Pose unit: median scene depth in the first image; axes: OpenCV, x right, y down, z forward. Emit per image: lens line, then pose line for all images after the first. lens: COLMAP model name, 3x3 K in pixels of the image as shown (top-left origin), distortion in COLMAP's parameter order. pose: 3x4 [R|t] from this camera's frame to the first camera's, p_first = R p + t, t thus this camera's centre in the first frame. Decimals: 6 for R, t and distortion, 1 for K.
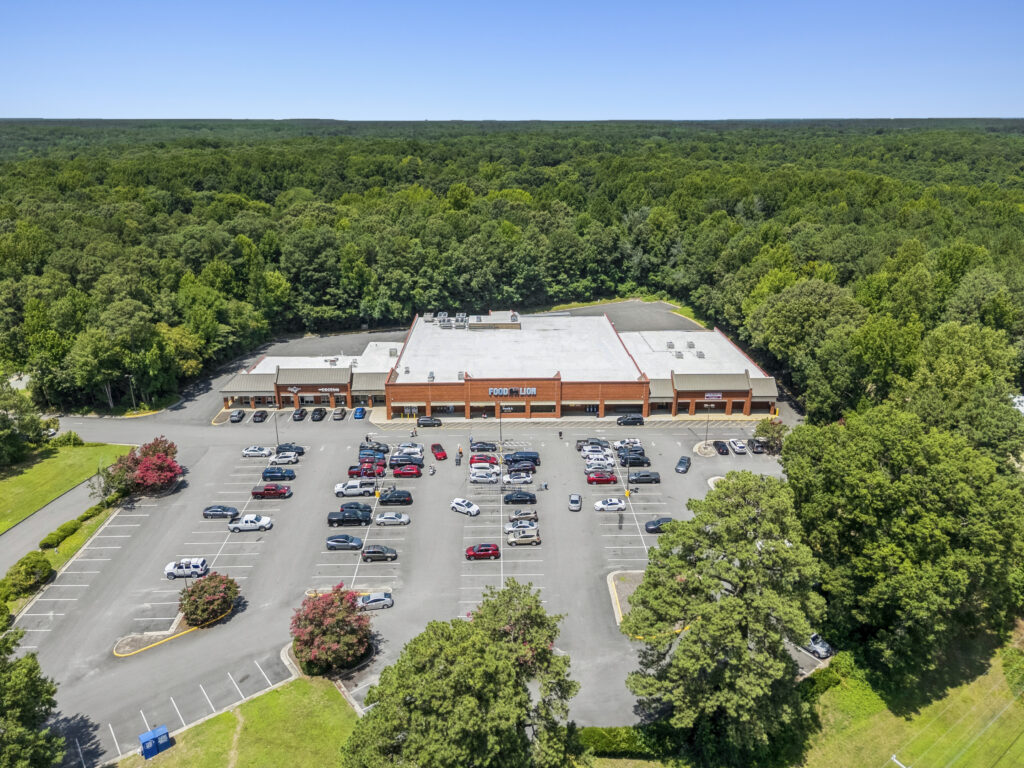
lens RADIAL K [[763.6, 0, 512.0], [0, 763.6, 384.0], [0, 0, 1]] dist [0.079098, -0.085726]
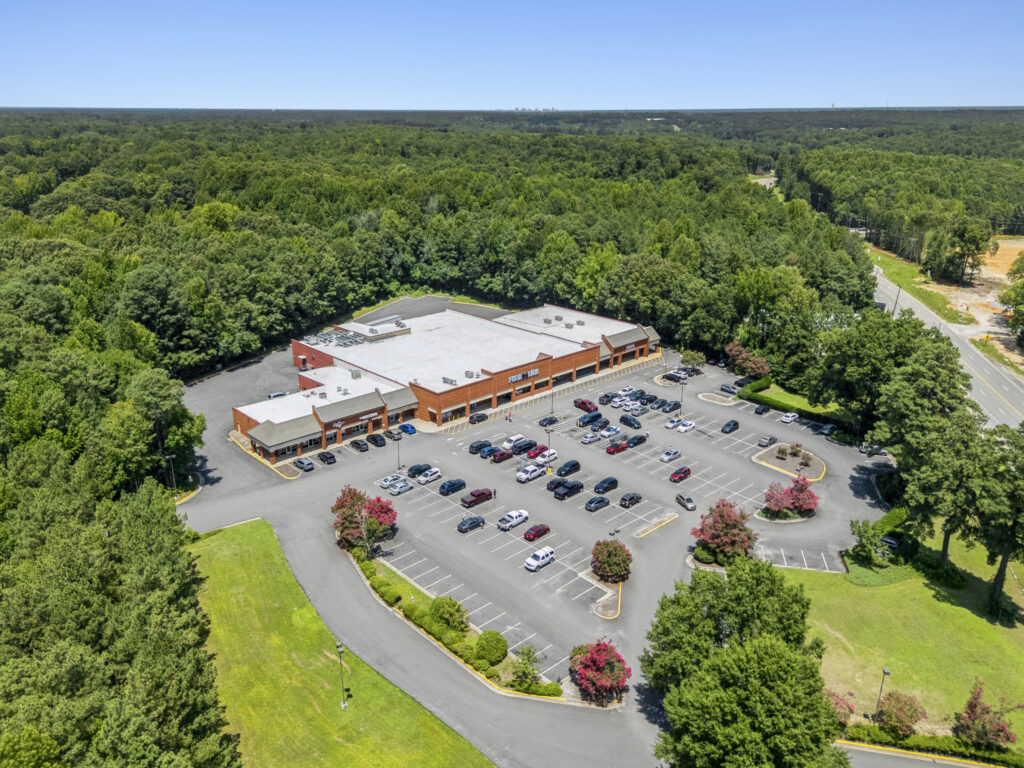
lens RADIAL K [[777.5, 0, 512.0], [0, 777.5, 384.0], [0, 0, 1]] dist [0.076626, -0.002662]
pose [[0.748005, -0.222079, 0.625435, -0.731829], [0.219960, 0.972049, 0.082087, -0.076504], [-0.626183, 0.076169, 0.775946, 0.080742]]
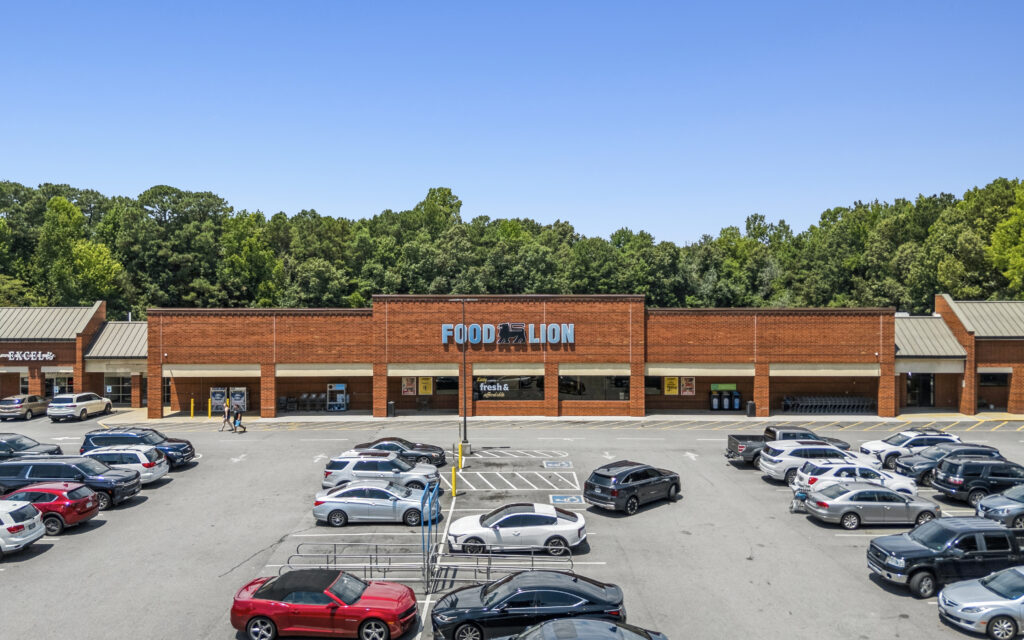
lens RADIAL K [[754.7, 0, 512.0], [0, 754.7, 320.0], [0, 0, 1]] dist [0.113337, -0.149966]
pose [[0.999919, 0.000569, -0.012685, 0.006691], [-0.004486, 0.950396, -0.311009, 0.108417], [0.011879, 0.311041, 0.950322, 0.634791]]
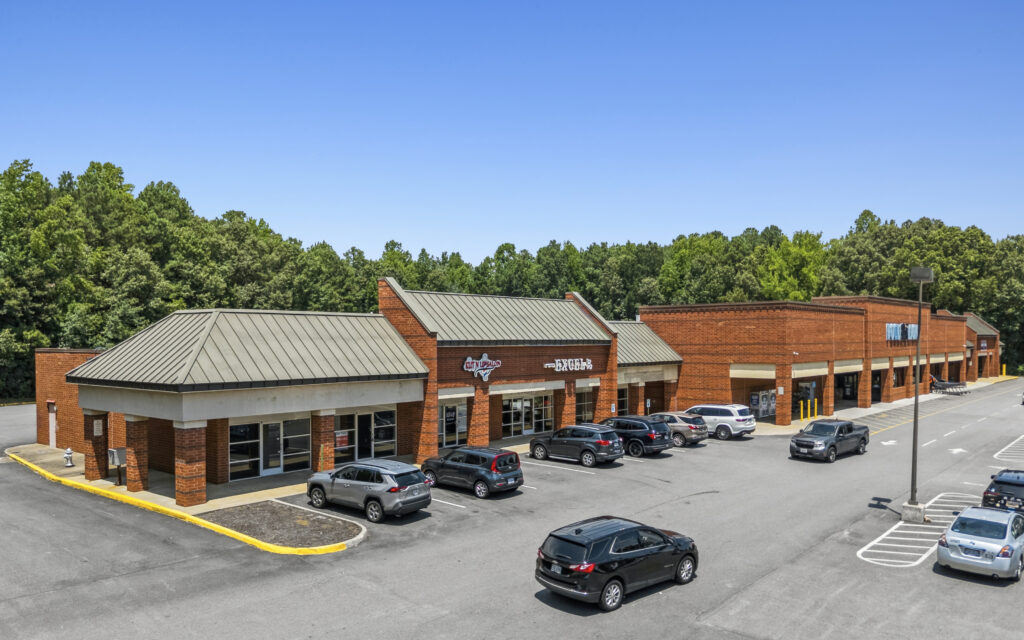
lens RADIAL K [[755.8, 0, 517.0], [0, 755.8, 351.5], [0, 0, 1]] dist [0.113404, -0.146786]
pose [[0.666118, -0.012925, 0.745734, -0.449916], [0.243000, 0.949056, -0.200608, 0.052052], [-0.705151, 0.314842, 0.635324, 0.842995]]
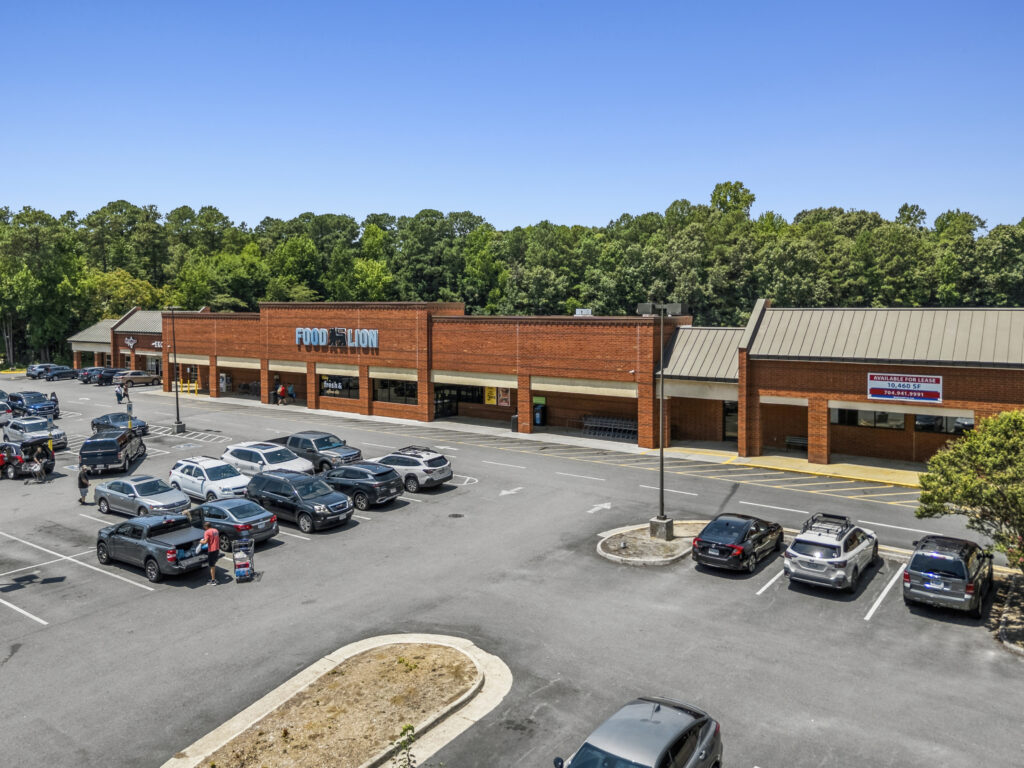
lens RADIAL K [[763.6, 0, 512.0], [0, 763.6, 384.0], [0, 0, 1]] dist [0.079098, -0.085726]
pose [[0.795780, 0.060636, -0.602542, 0.300956], [-0.200539, 0.965223, -0.167719, 0.077743], [0.571417, 0.254300, 0.780265, 0.716746]]
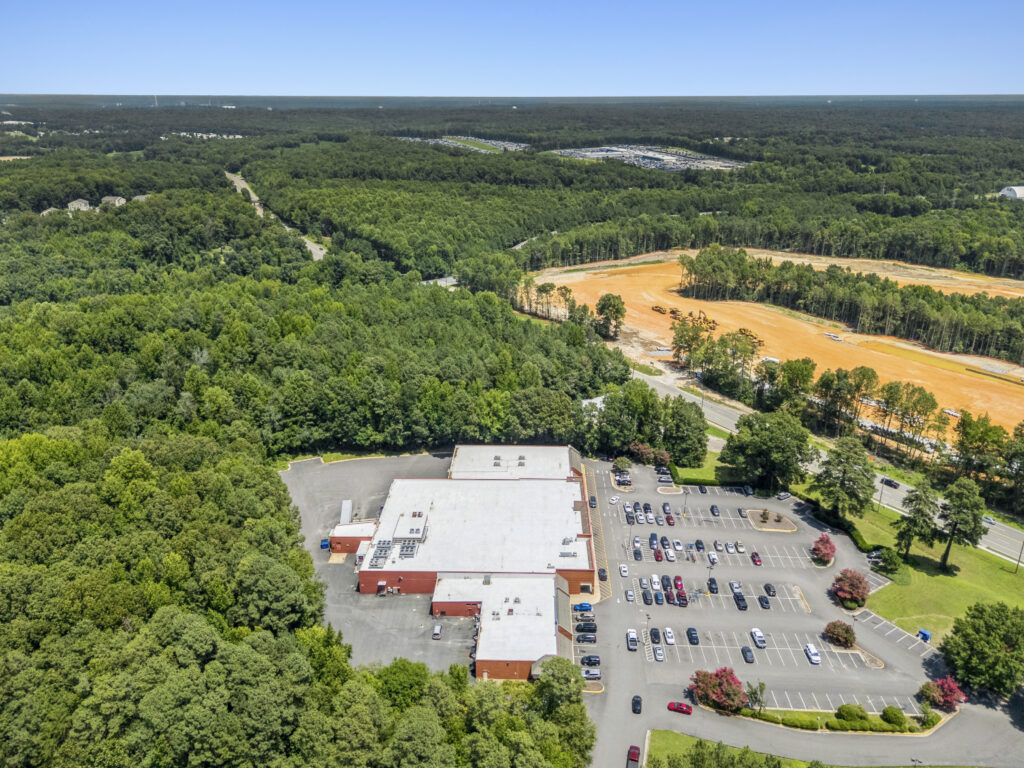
lens RADIAL K [[763.6, 0, 512.0], [0, 763.6, 384.0], [0, 0, 1]] dist [0.079098, -0.085726]
pose [[0.053234, -0.355480, 0.933167, -1.247996], [0.327262, 0.889093, 0.320021, -0.731190], [-0.943433, 0.288354, 0.163665, 0.783728]]
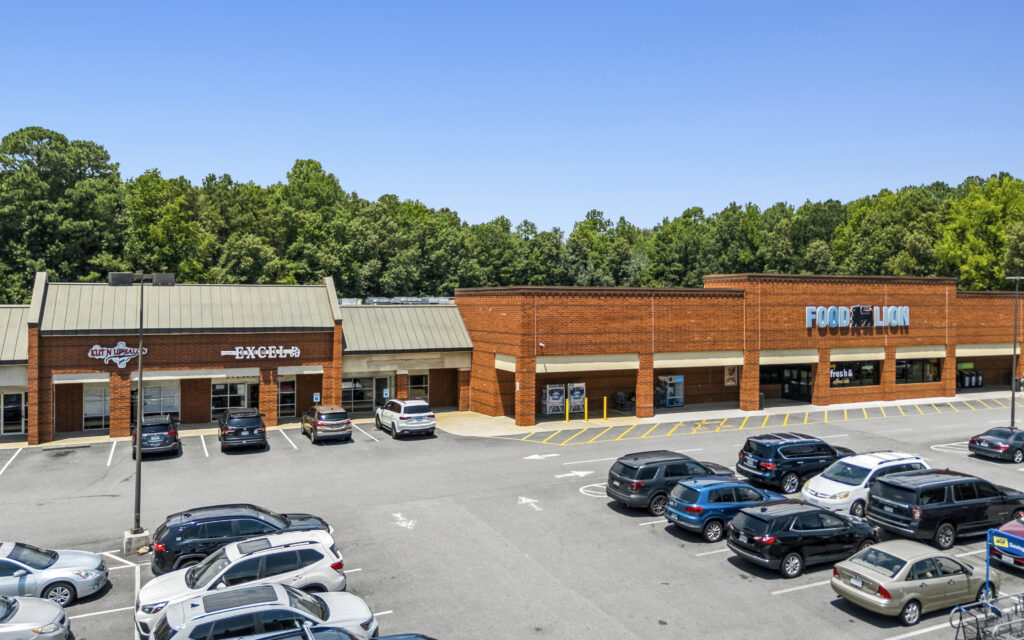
lens RADIAL K [[758.3, 0, 516.3], [0, 758.3, 306.9], [0, 0, 1]] dist [0.067155, -0.049400]
pose [[0.916018, 0.000906, 0.401136, -0.264817], [0.126500, 0.948319, -0.291012, 0.082089], [-0.380668, 0.317316, 0.868563, 0.727479]]
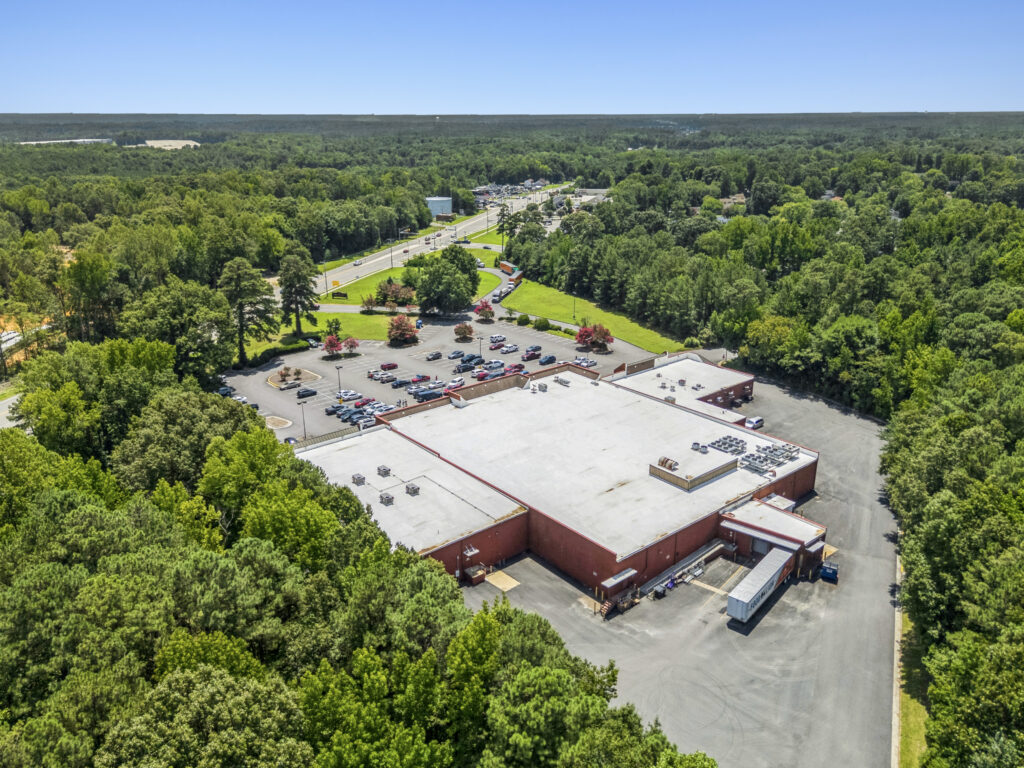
lens RADIAL K [[763.6, 0, 512.0], [0, 763.6, 384.0], [0, 0, 1]] dist [0.079098, -0.085726]
pose [[-0.784369, 0.204963, -0.585454, 0.578412], [-0.201484, 0.808467, 0.552979, -0.584807], [0.586660, 0.551699, -0.592839, 1.594964]]
